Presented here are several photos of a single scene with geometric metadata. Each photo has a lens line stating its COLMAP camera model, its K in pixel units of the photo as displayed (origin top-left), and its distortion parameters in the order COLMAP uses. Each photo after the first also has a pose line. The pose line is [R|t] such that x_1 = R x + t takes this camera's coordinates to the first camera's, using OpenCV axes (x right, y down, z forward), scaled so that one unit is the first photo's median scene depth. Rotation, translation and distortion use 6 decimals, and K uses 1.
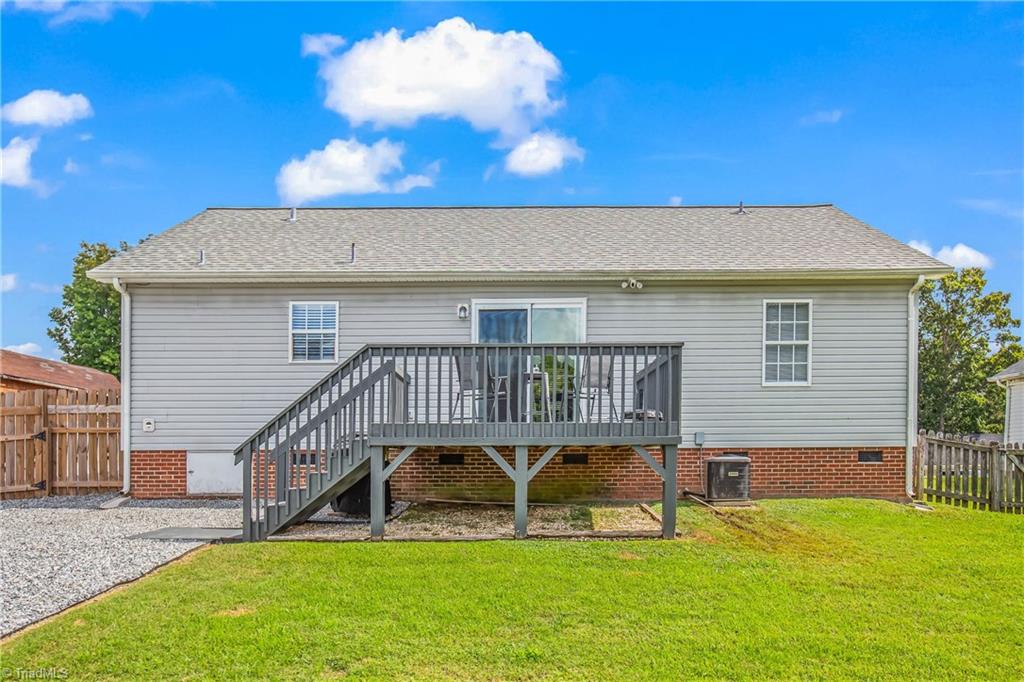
lens RADIAL K [[649.9, 0, 512.0], [0, 649.9, 367.4], [0, 0, 1]] dist [-0.001481, 0.000134]
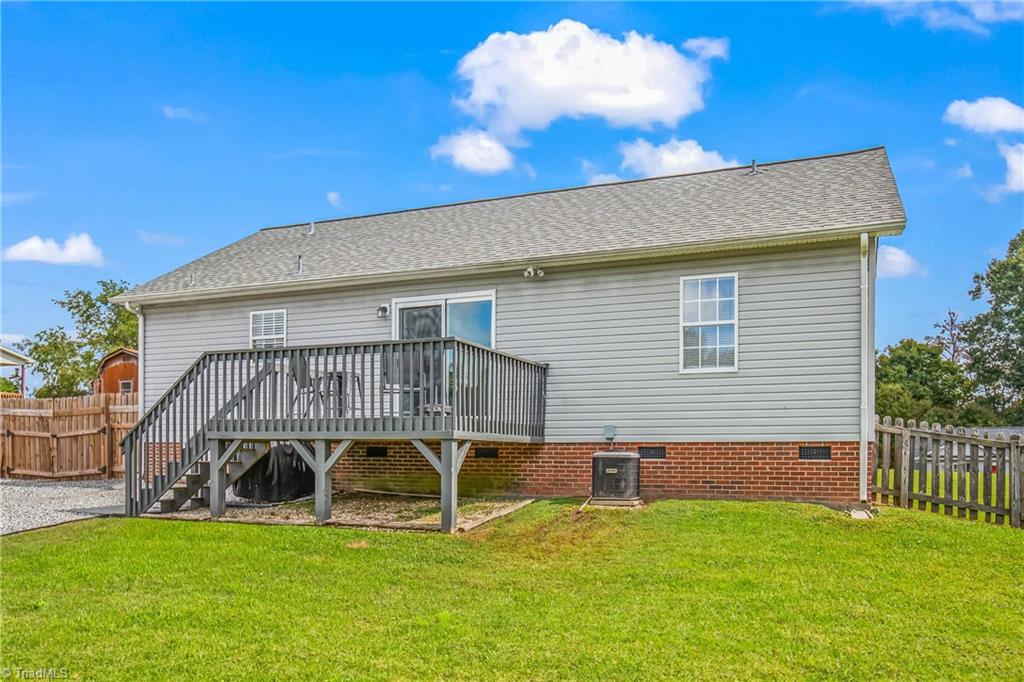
lens RADIAL K [[706.0, 0, 512.0], [0, 706.0, 341.0], [0, 0, 1]] dist [-0.007232, -0.000038]
pose [[0.934344, -0.046725, -0.353295, 0.517128], [0.040831, 0.998875, -0.024123, -0.001879], [0.354025, 0.008114, 0.935201, 0.006027]]
